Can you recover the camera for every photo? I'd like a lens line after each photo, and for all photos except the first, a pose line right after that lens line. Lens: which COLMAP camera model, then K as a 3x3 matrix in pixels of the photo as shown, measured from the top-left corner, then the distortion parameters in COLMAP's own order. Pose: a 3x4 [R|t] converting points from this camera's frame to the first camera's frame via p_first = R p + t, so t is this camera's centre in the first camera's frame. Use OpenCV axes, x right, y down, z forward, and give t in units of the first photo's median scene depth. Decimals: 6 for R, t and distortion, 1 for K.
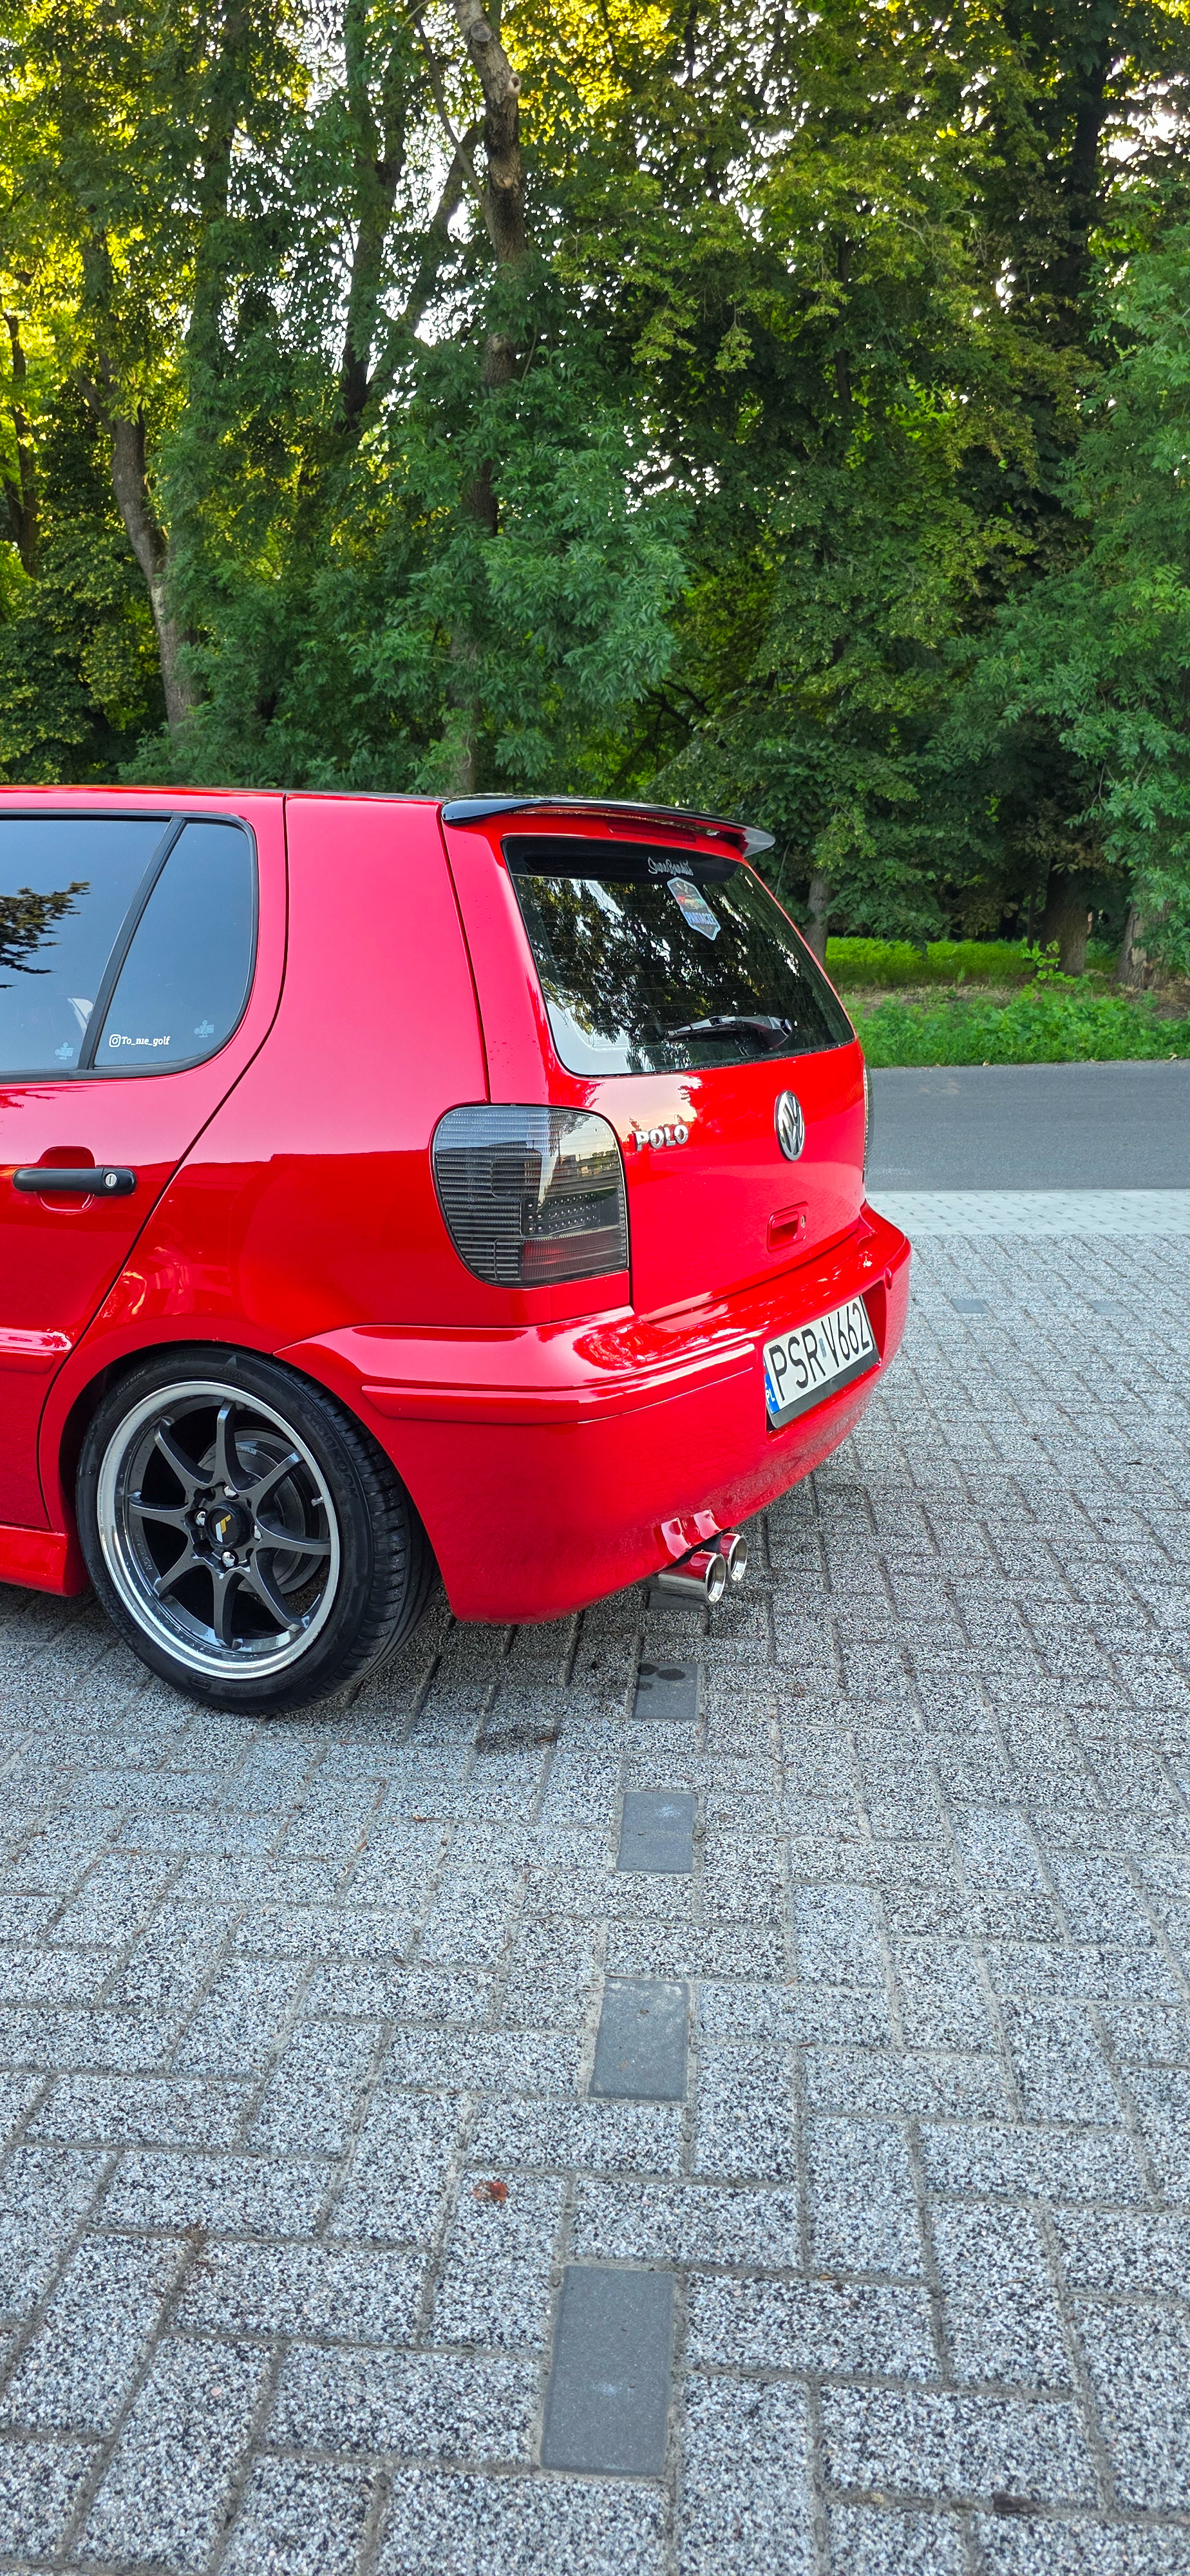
lens RADIAL K [[1722.6, 0, 595.0], [0, 1722.6, 1288.0], [0, 0, 1]] dist [0.058097, -0.057818]
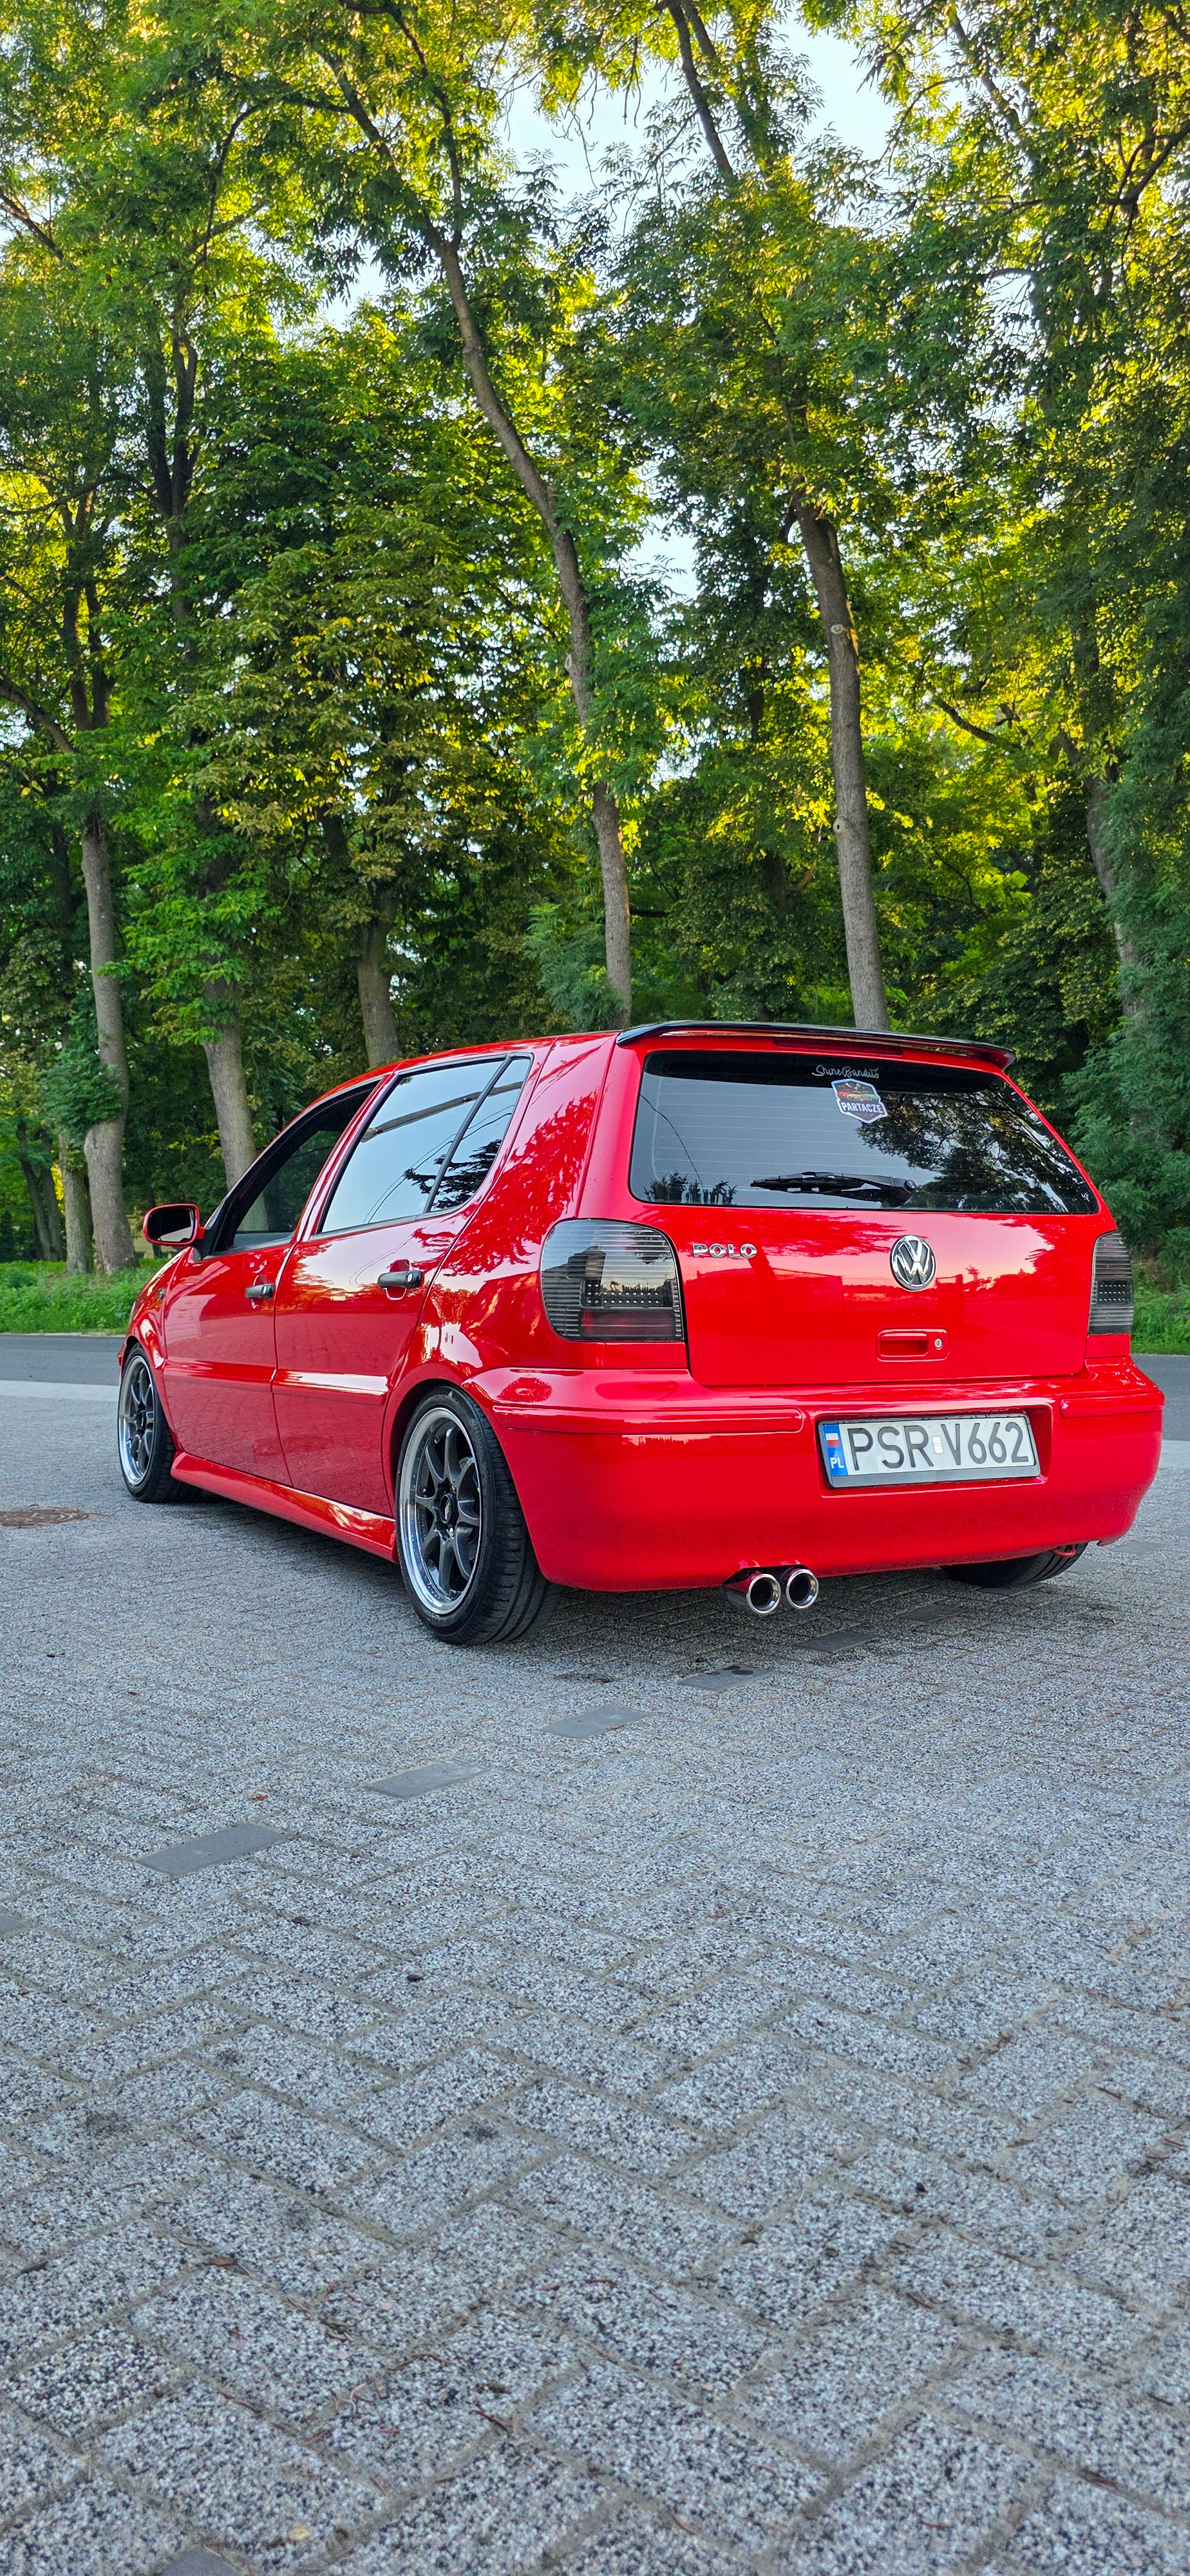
lens RADIAL K [[1722.6, 0, 595.0], [0, 1722.6, 1288.0], [0, 0, 1]] dist [0.058097, -0.057818]
pose [[0.828530, 0.010379, -0.559849, 1.113240], [-0.109924, 0.983388, -0.144449, 0.232947], [0.549049, 0.181221, 0.815907, -0.271185]]
